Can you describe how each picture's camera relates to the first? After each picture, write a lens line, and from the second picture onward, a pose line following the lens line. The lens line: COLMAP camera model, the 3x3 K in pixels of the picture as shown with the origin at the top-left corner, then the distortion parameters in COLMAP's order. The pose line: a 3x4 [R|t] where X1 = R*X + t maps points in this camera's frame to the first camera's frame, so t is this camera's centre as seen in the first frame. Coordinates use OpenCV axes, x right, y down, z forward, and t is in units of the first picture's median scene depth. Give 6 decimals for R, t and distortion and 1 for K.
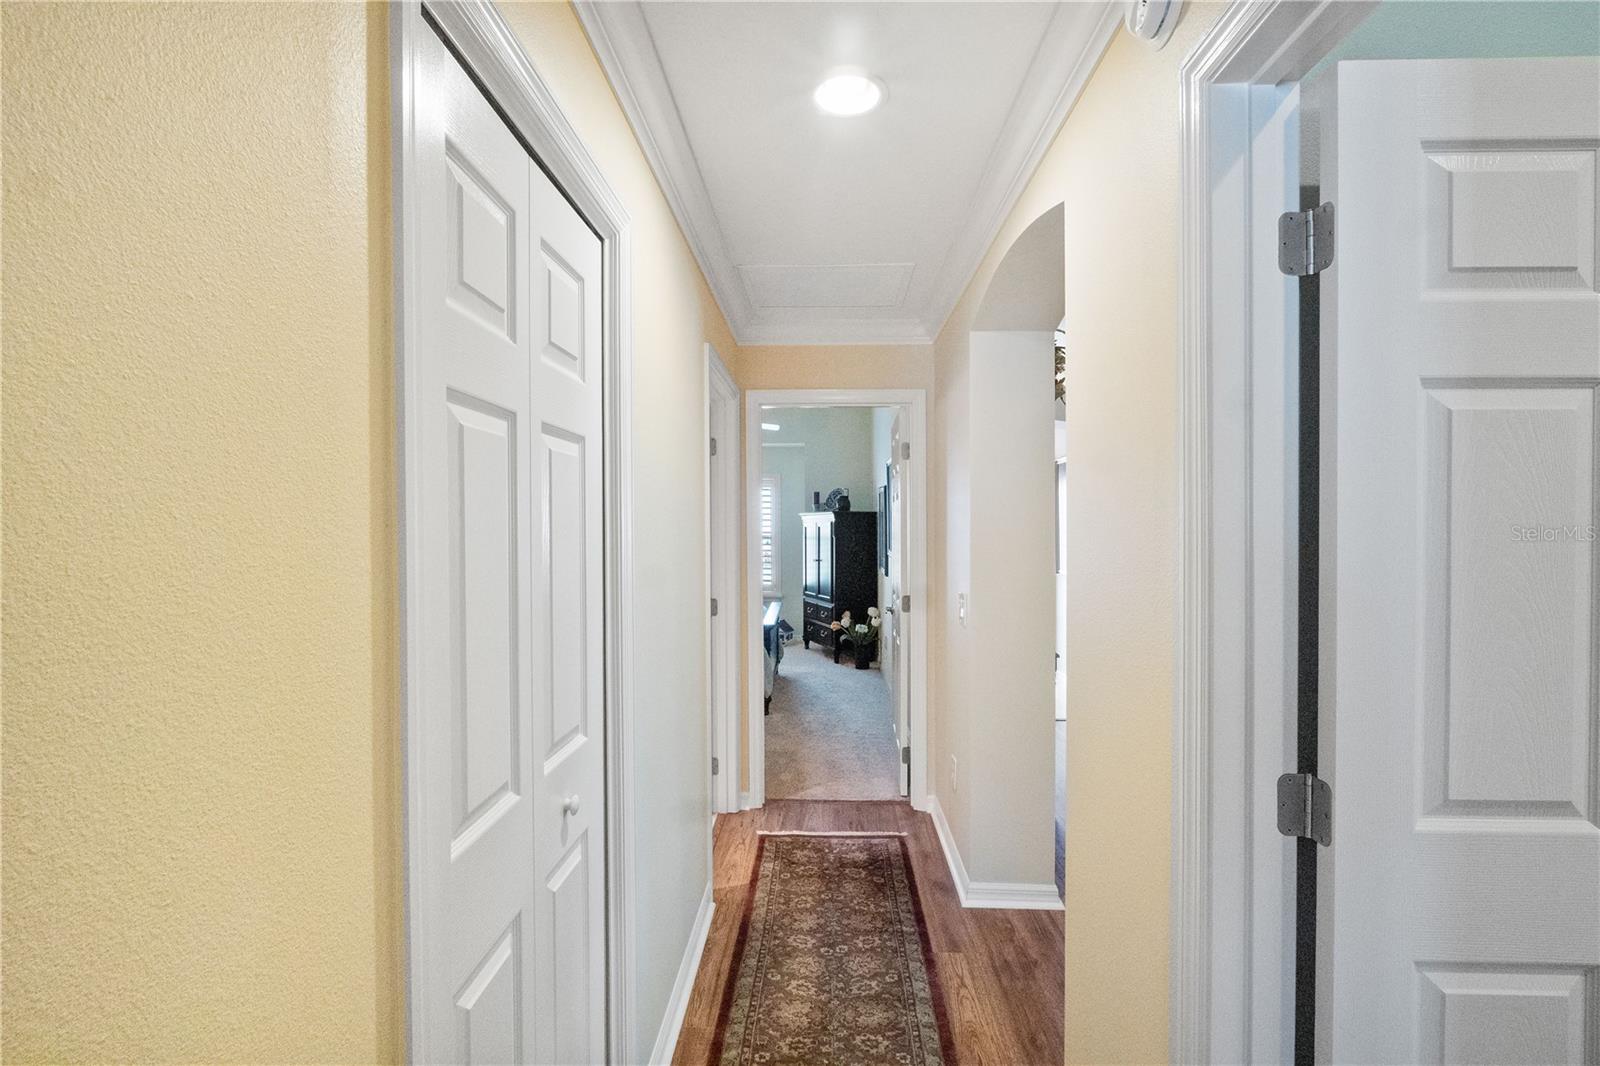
lens RADIAL K [[735.6, 0, 795.2], [0, 735.6, 542.9], [0, 0, 1]] dist [-0.014497, 0.000128]
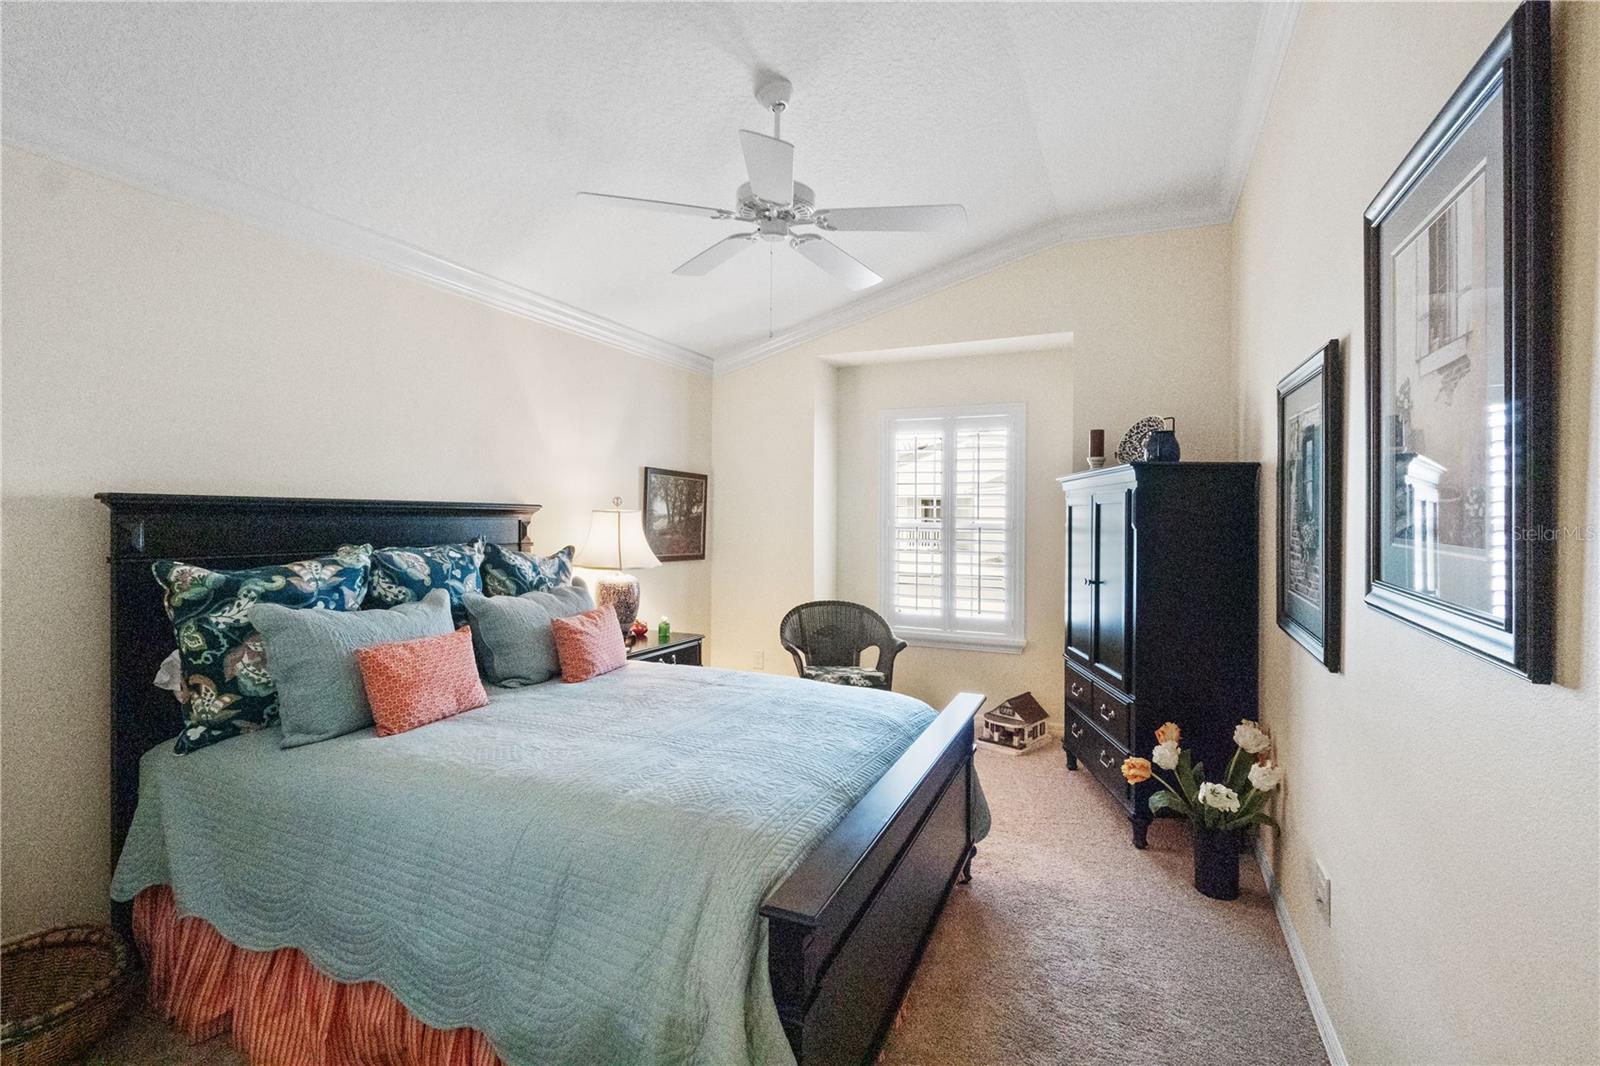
lens RADIAL K [[735.6, 0, 802.7], [0, 735.6, 527.5], [0, 0, 1]] dist [-0.014497, 0.000128]
pose [[0.925330, 0.005356, -0.379126, 0.034887], [-0.008144, 0.999950, -0.005750, -0.003937], [0.379076, 0.008408, 0.925327, 0.533801]]
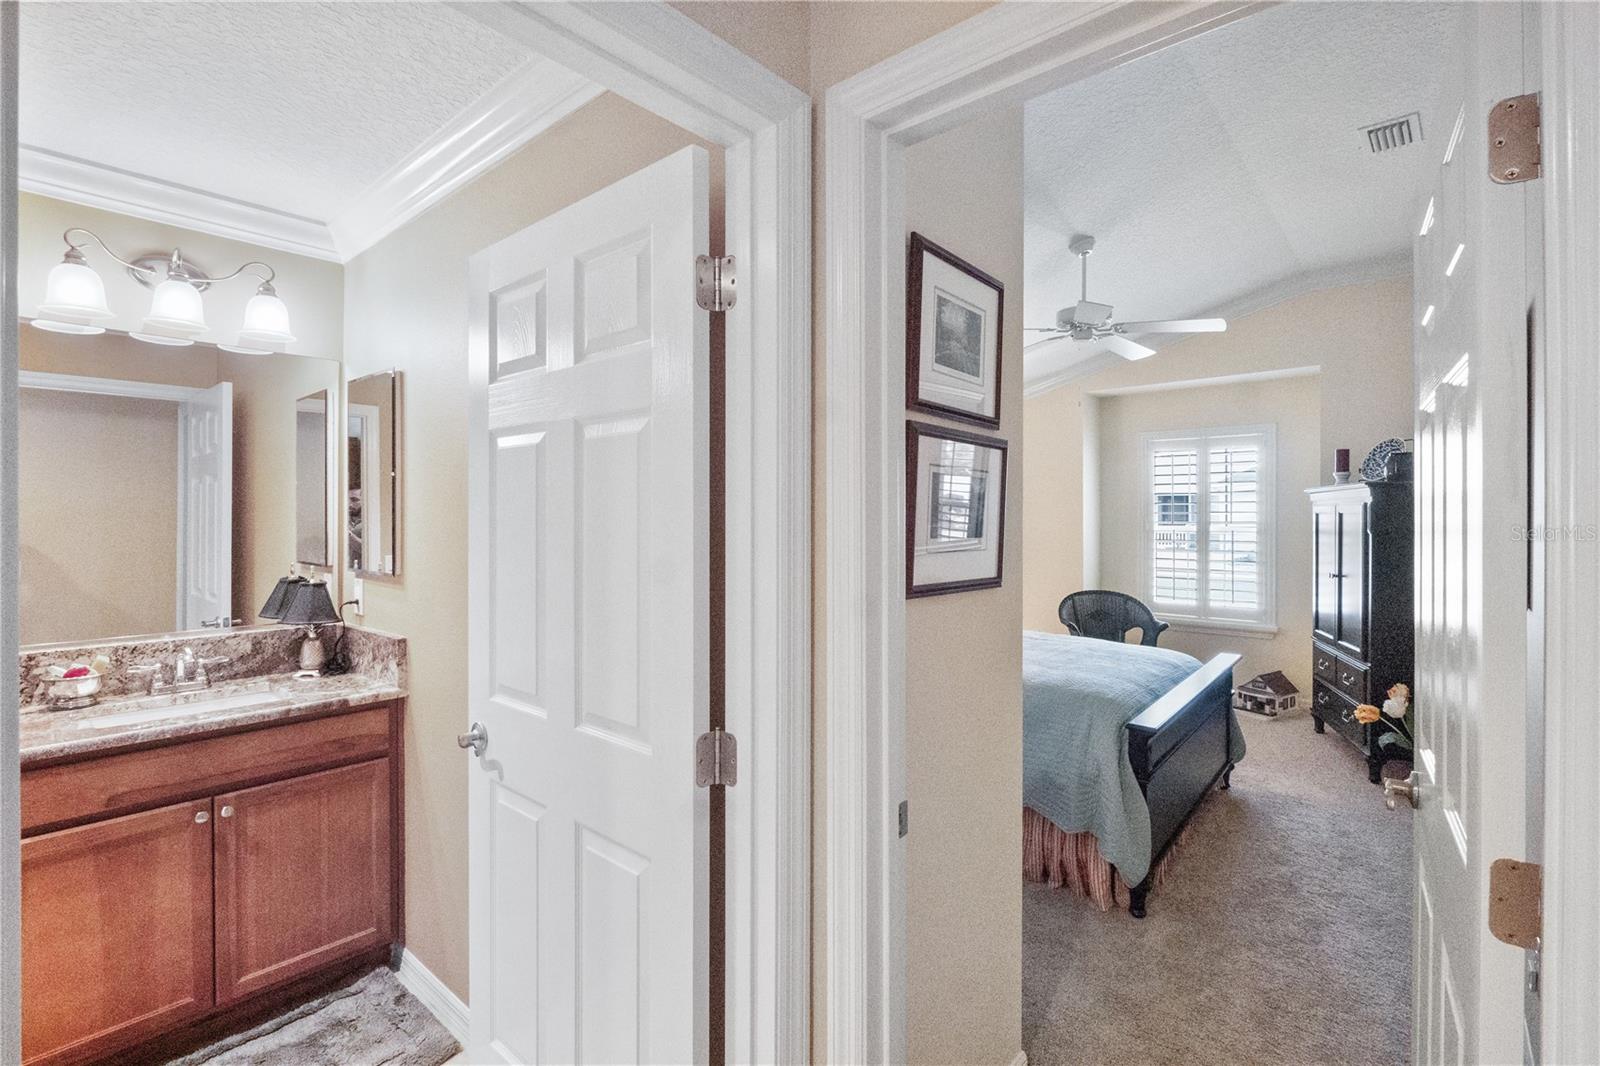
lens RADIAL K [[735.6, 0, 807.4], [0, 735.6, 528.7], [0, 0, 1]] dist [-0.014497, 0.000128]
pose [[0.783193, 0.003334, -0.621770, 0.057816], [-0.003593, 0.999993, 0.000836, -0.009141], [0.621768, 0.001579, 0.783200, 0.344561]]
